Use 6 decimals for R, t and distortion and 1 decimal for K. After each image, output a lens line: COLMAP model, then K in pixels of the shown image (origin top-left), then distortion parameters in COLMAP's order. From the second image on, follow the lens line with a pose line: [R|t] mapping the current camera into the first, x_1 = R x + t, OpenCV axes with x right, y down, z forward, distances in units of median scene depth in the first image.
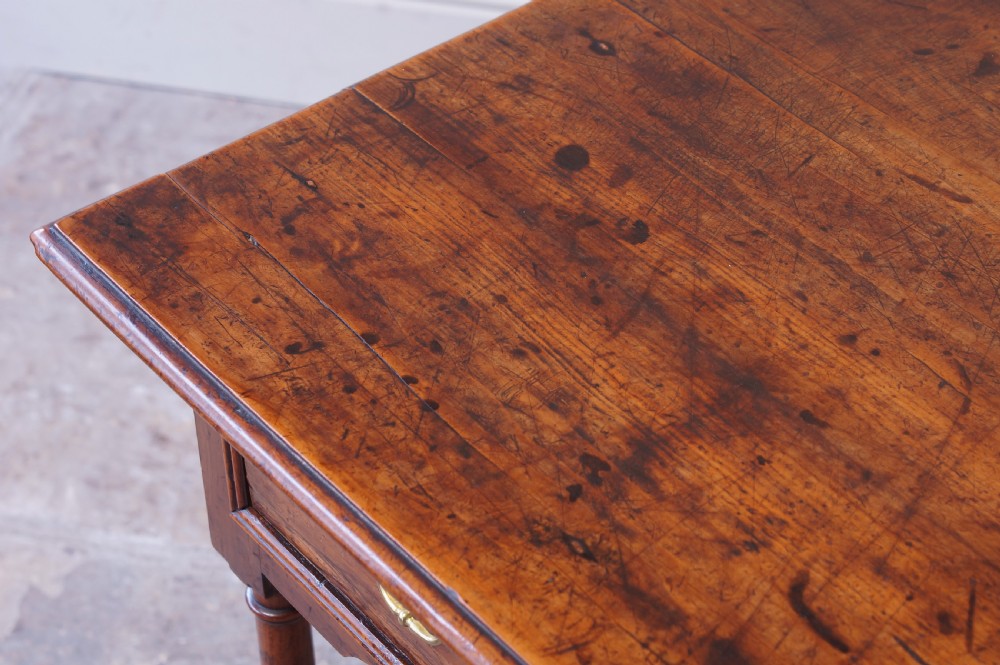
lens RADIAL K [[2234.9, 0, 500.0], [0, 2234.9, 332.5], [0, 0, 1]] dist [0.003752, 0.375756]
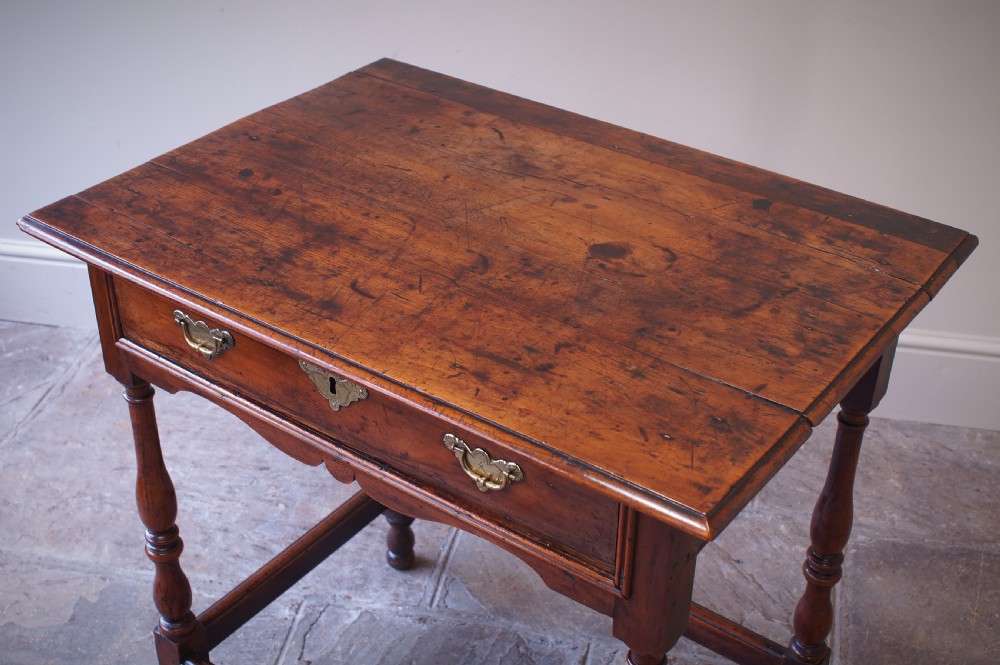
lens RADIAL K [[1332.4, 0, 500.0], [0, 1332.4, 332.5], [0, 0, 1]] dist [-0.073013, 0.047148]
pose [[0.968761, -0.115635, 0.219385, -0.038953], [0.147450, 0.979863, -0.134635, 0.344726], [-0.199399, 0.162778, 0.966304, -0.428865]]
